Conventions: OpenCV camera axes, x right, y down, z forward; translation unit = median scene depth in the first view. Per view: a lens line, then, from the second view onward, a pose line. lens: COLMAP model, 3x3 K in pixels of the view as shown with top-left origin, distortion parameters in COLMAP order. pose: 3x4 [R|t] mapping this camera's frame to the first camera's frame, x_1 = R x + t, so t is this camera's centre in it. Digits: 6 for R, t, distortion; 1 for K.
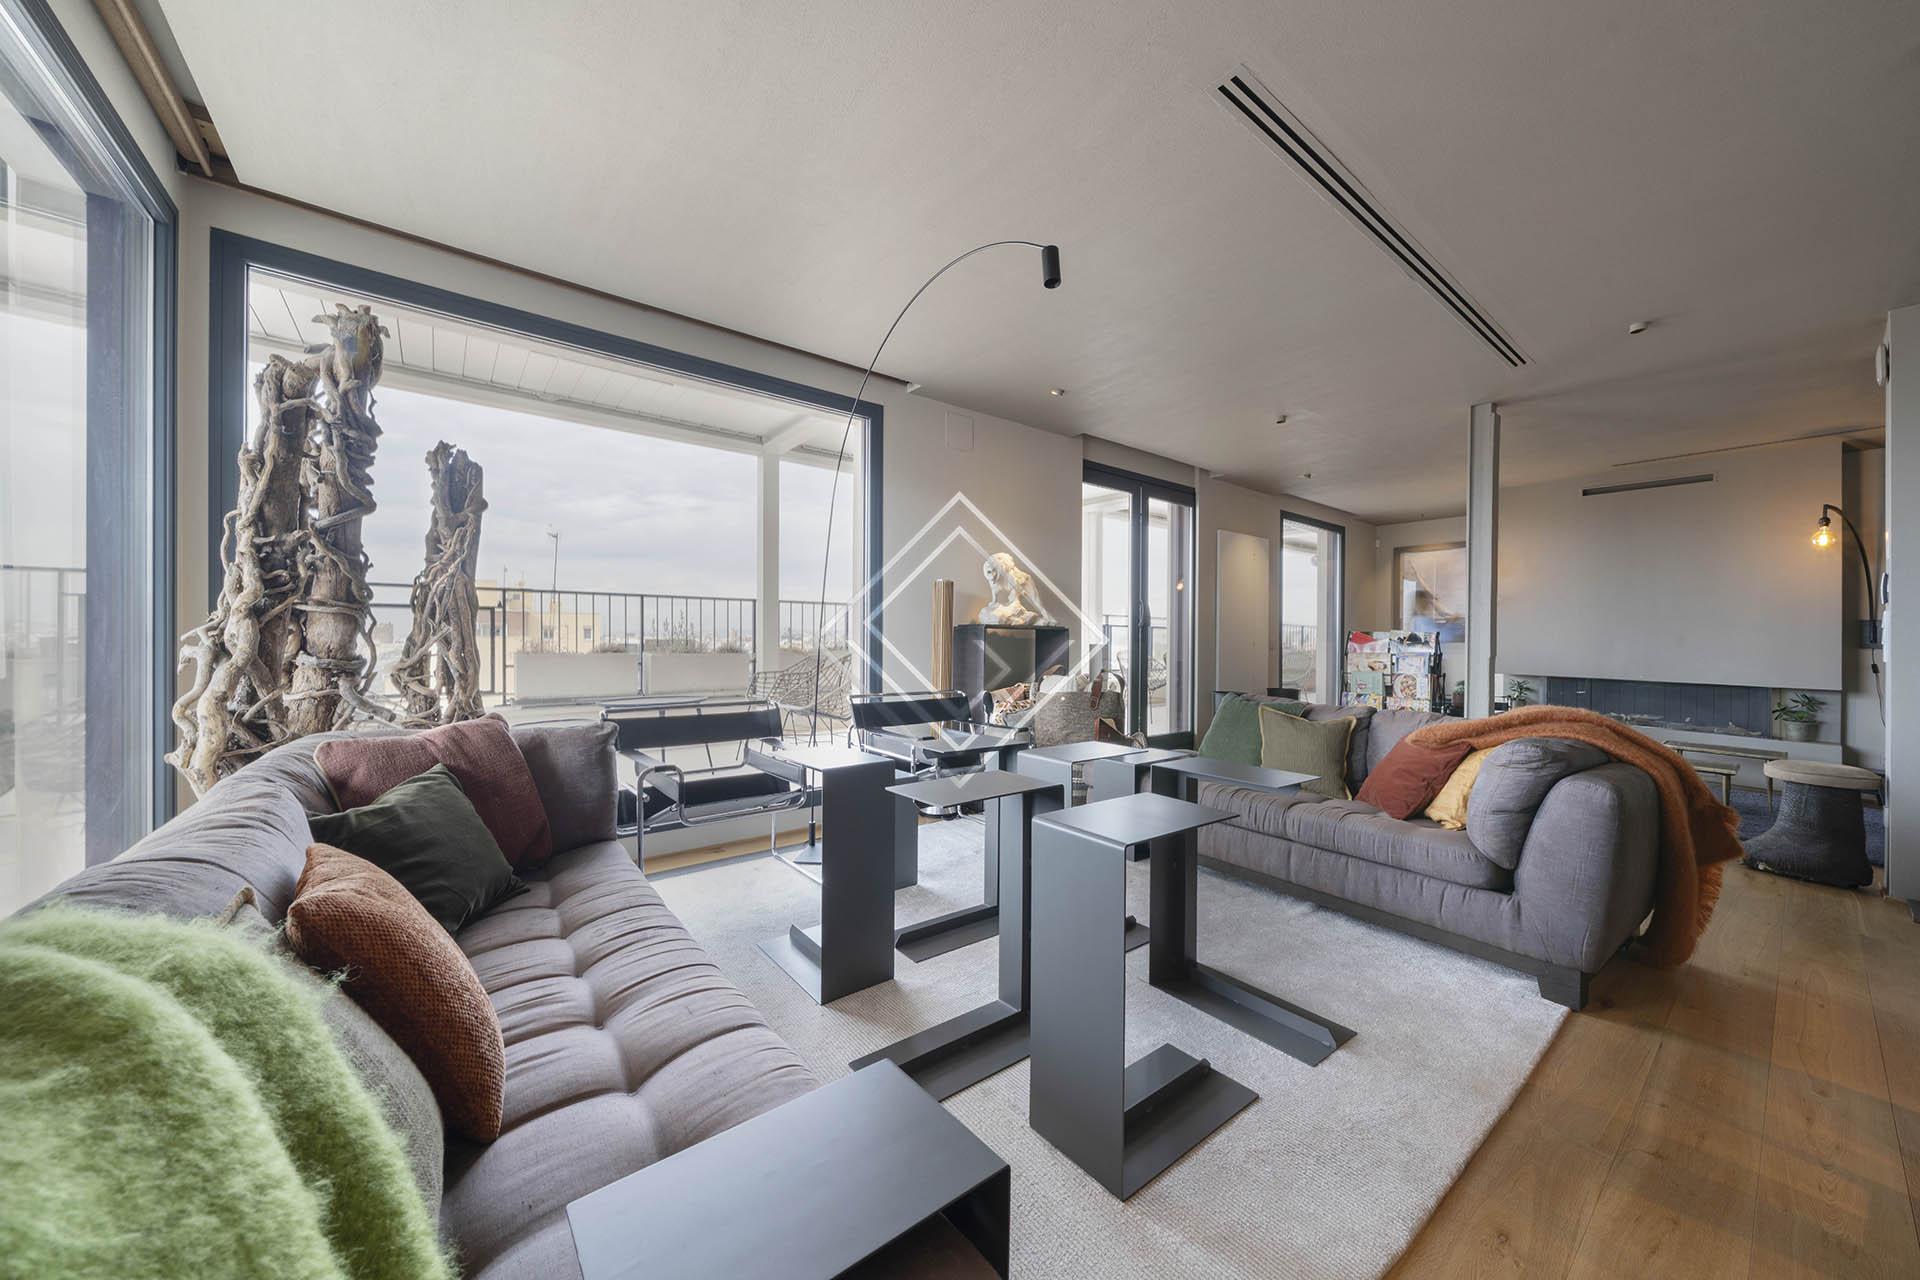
lens RADIAL K [[682.6, 0, 963.8], [0, 682.6, 627.5], [0, 0, 1]] dist [-0.000204, 0.000268]
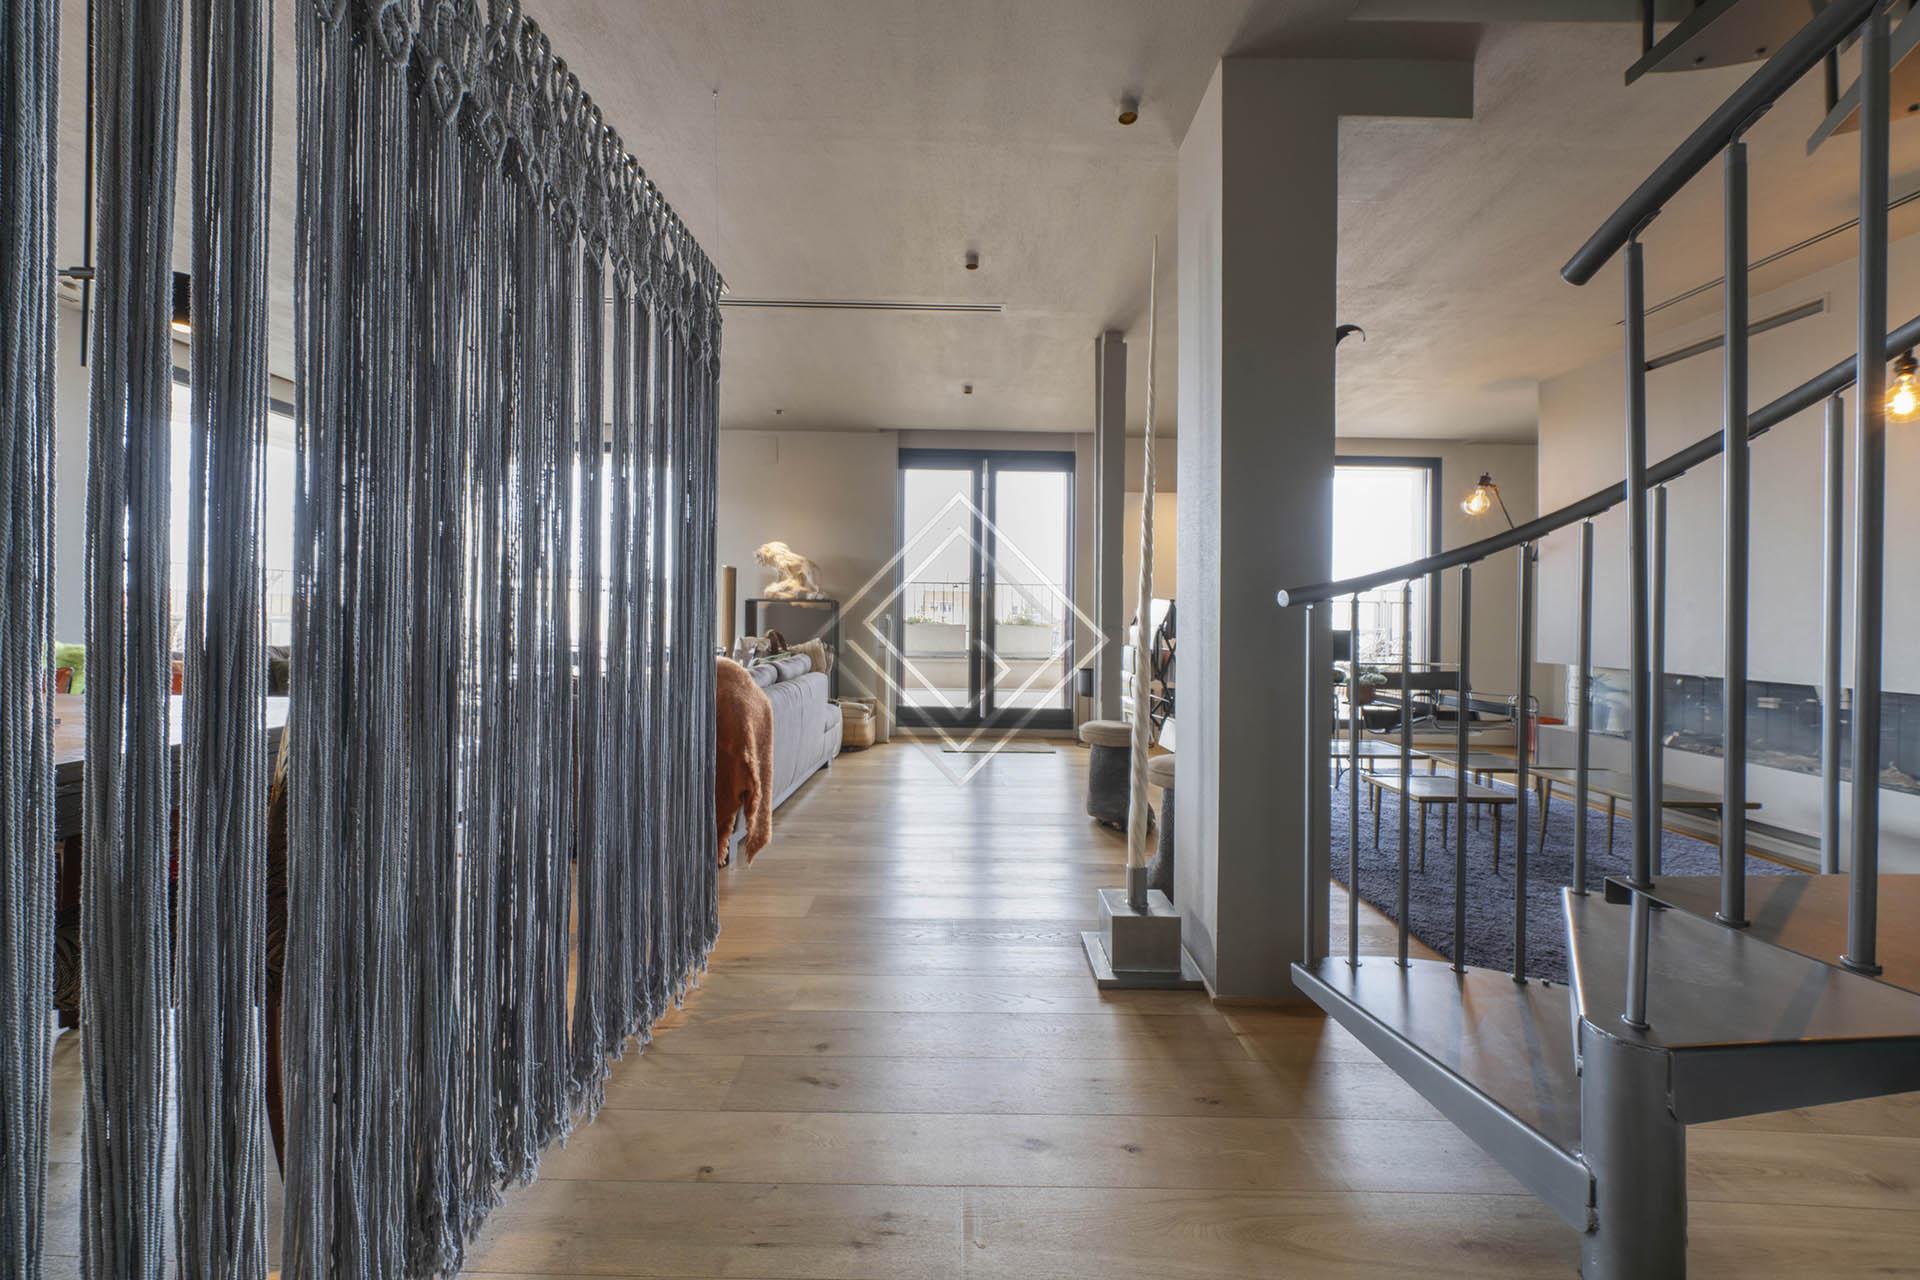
lens RADIAL K [[682.6, 0, 941.3], [0, 682.6, 623.5], [0, 0, 1]] dist [-0.000204, 0.000268]
pose [[0.785326, 0.002171, -0.619079, 0.881153], [0.005870, 0.999923, 0.010953, 0.025784], [0.619055, -0.012235, 0.785252, 0.148880]]
